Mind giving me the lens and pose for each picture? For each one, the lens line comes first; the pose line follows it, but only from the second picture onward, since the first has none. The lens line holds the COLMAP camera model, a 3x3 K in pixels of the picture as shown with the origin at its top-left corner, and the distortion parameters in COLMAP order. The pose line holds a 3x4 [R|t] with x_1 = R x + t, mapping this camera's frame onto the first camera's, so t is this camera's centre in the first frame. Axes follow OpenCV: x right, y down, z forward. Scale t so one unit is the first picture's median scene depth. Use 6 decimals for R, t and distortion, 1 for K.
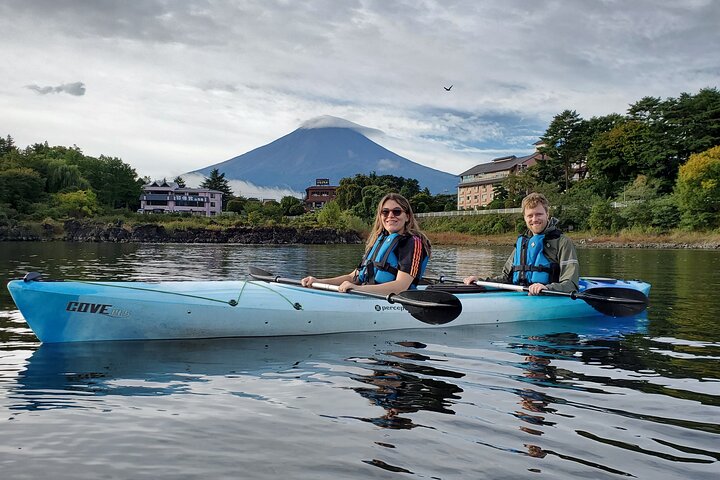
lens RADIAL K [[685.8, 0, 368.5], [0, 685.8, 263.1], [0, 0, 1]] dist [0.159187, -0.362686]
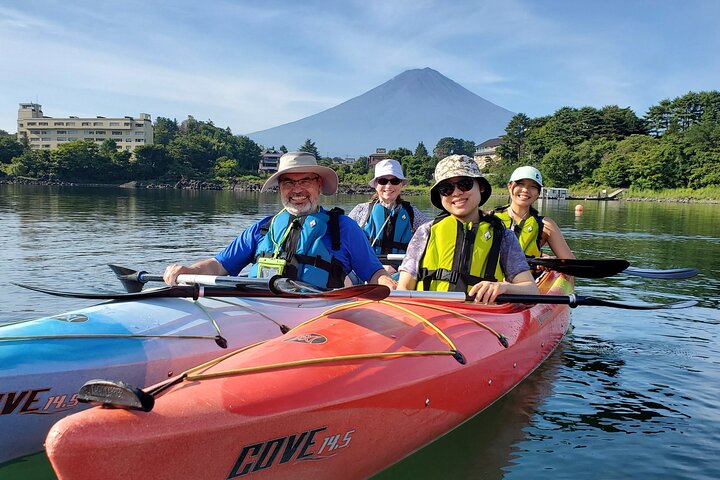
lens RADIAL K [[698.8, 0, 342.9], [0, 698.8, 241.6], [0, 0, 1]] dist [0.164538, -0.403012]
pose [[0.985525, 0.026327, -0.167473, 0.123512], [-0.020102, 0.999046, 0.038758, 0.018412], [0.168334, -0.034831, 0.985114, -0.537949]]
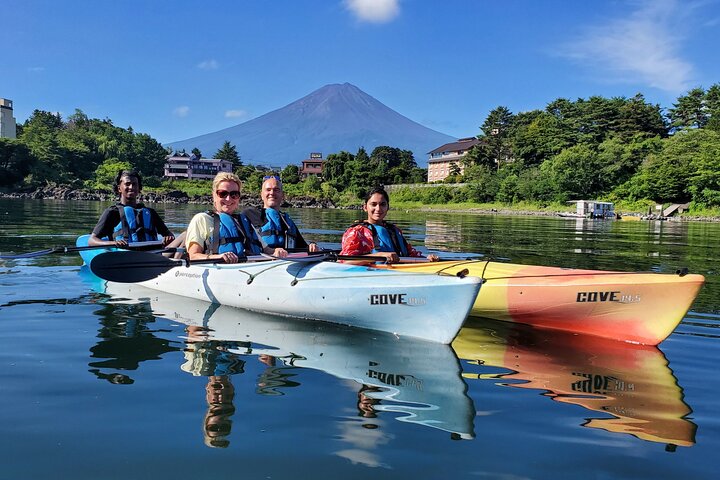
lens RADIAL K [[698.8, 0, 342.9], [0, 698.8, 241.6], [0, 0, 1]] dist [0.164538, -0.403012]
pose [[0.998150, 0.024154, -0.055797, 0.058124], [-0.023192, 0.999572, 0.017832, 0.007741], [0.056204, -0.016505, 0.998283, -0.233136]]
